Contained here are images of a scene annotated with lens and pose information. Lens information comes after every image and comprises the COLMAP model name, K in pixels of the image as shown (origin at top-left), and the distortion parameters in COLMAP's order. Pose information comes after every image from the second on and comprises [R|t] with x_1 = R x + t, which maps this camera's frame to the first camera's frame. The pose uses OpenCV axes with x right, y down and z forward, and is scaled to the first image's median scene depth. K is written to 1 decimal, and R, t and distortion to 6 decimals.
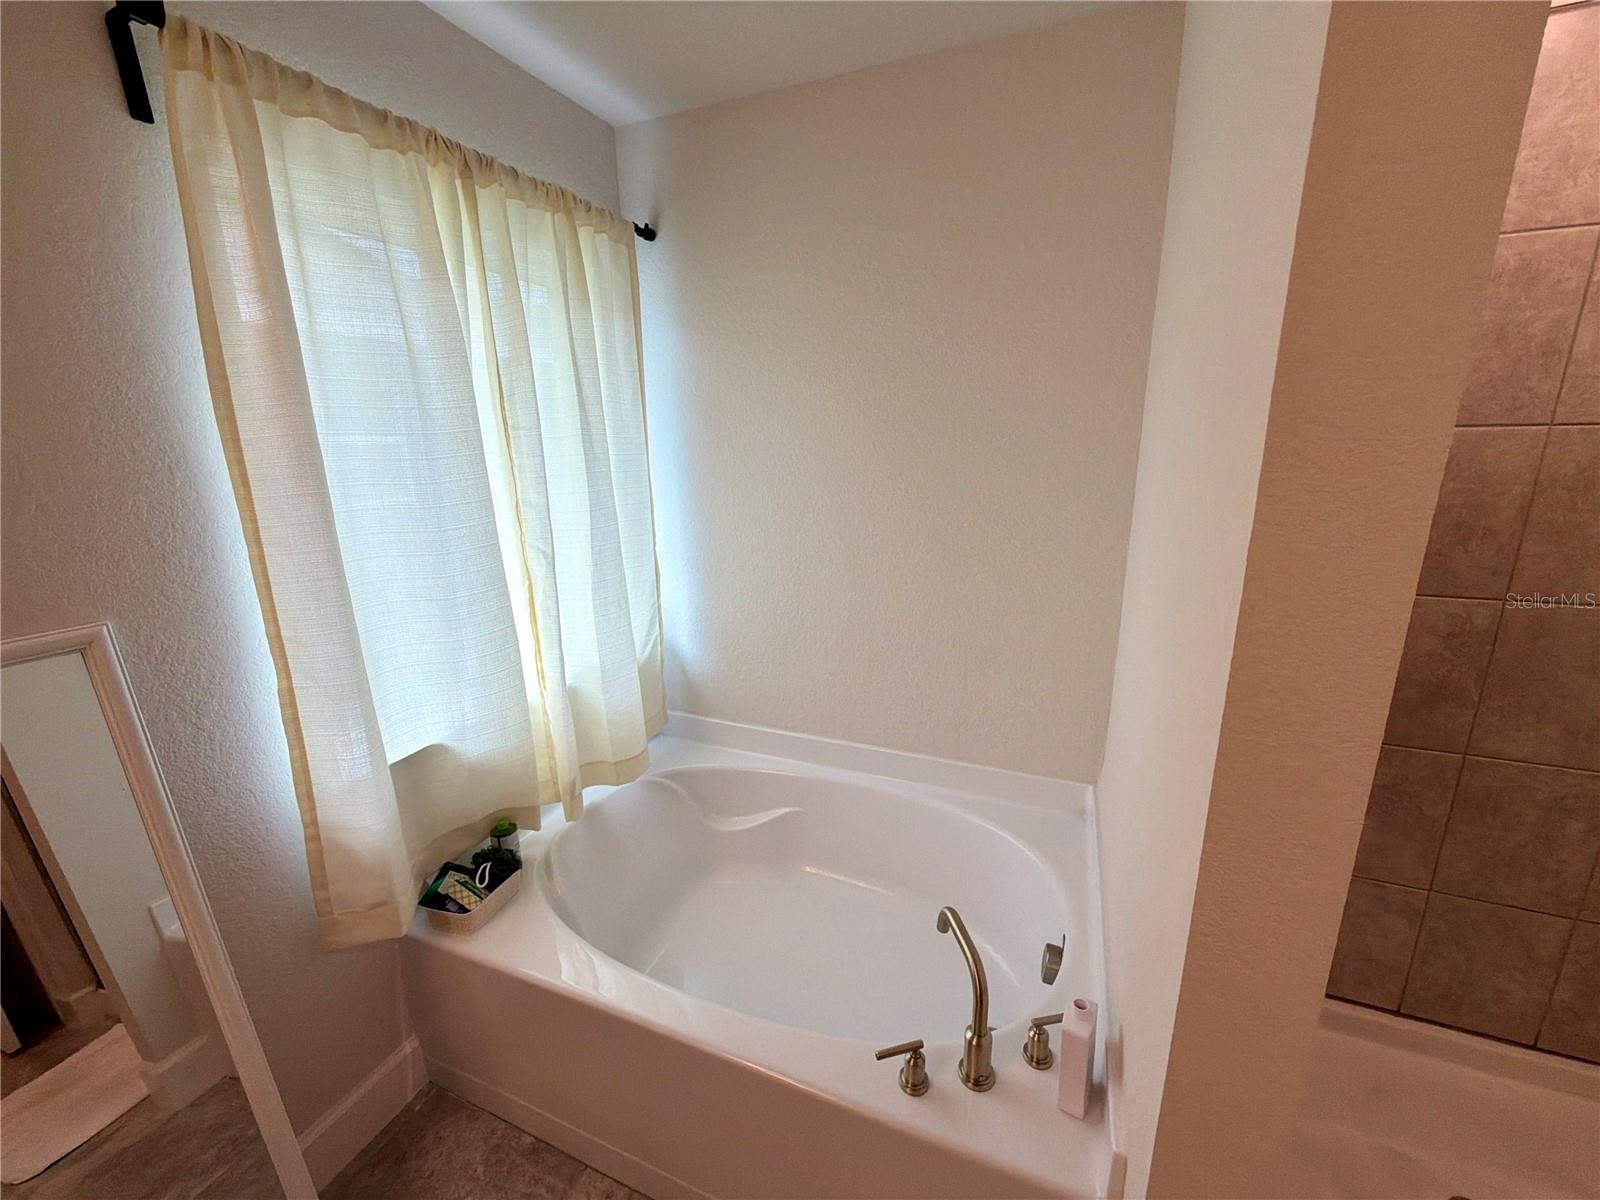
lens RADIAL K [[651.1, 0, 797.5], [0, 651.1, 596.2], [0, 0, 1]] dist [0.001866, 0.000118]
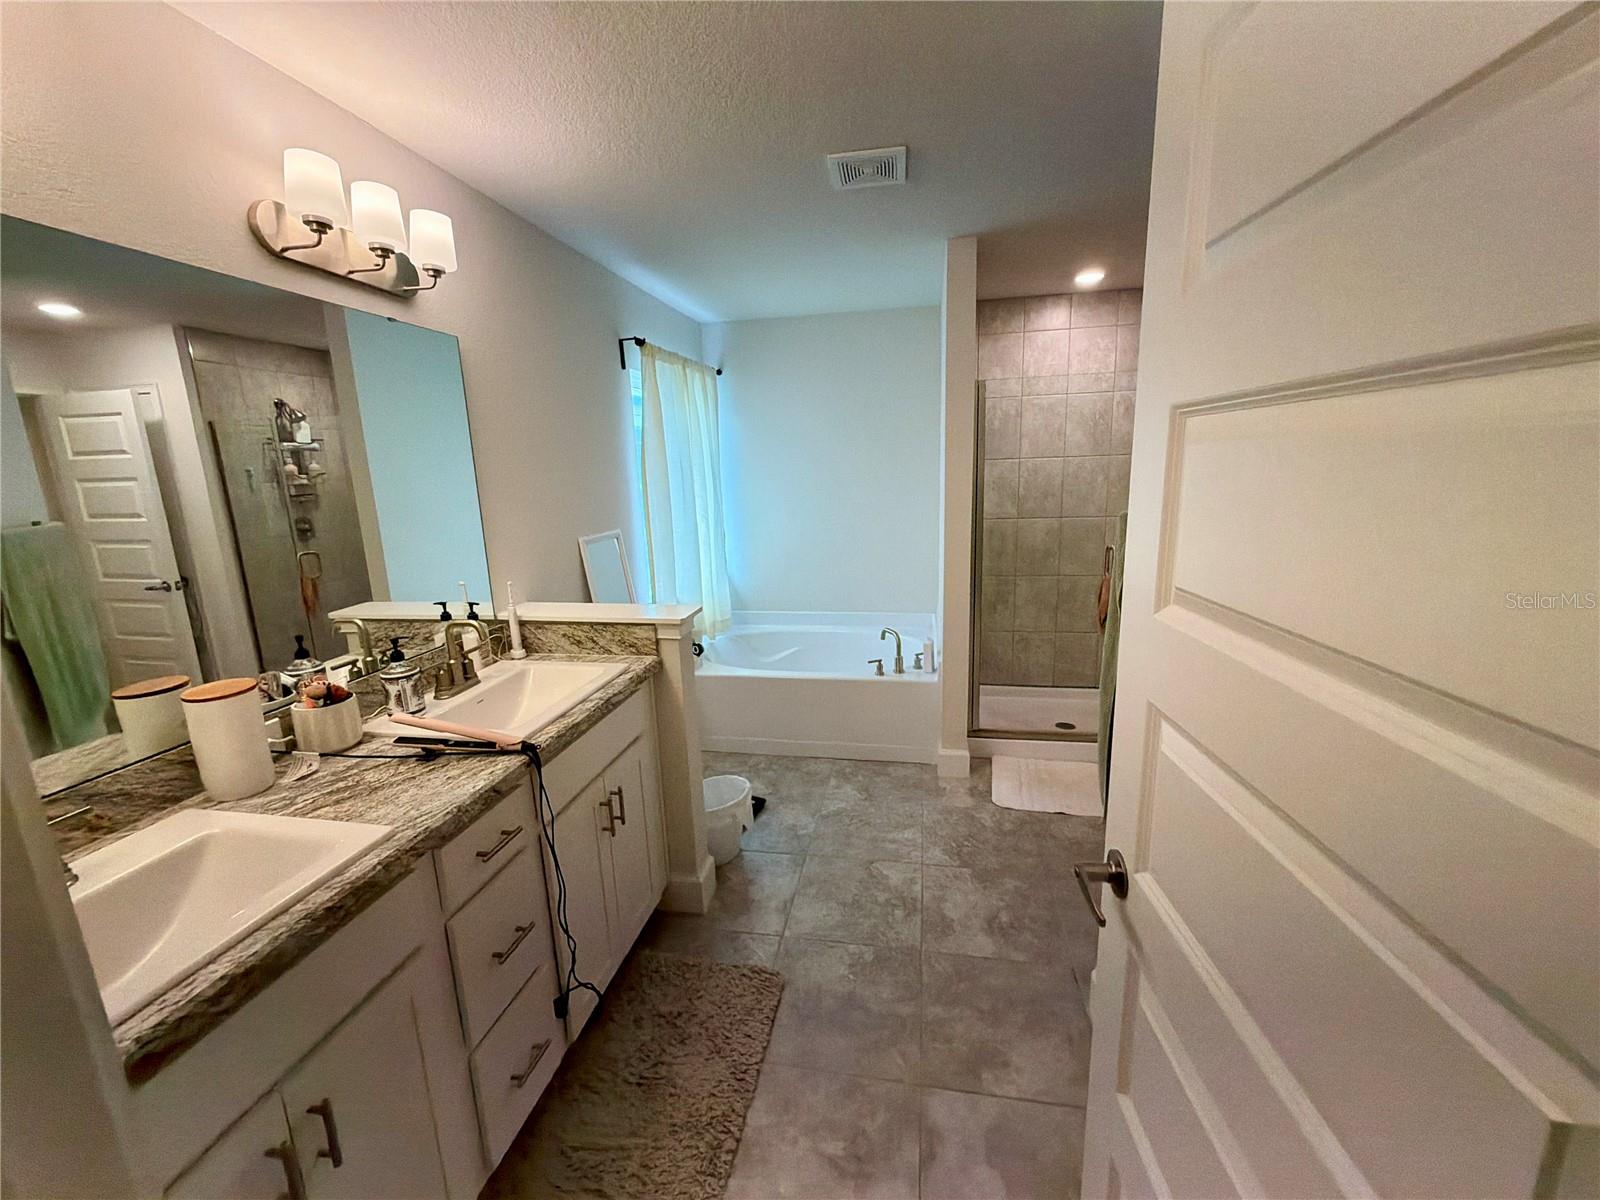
lens RADIAL K [[636.2, 0, 797.1], [0, 636.2, 584.1], [0, 0, 1]] dist [-0.000437, -0.000021]
pose [[0.980069, -0.051382, 0.191899, -0.606125], [0.063070, 0.996476, -0.055303, 0.382888], [-0.188381, 0.066304, 0.979855, -1.512584]]
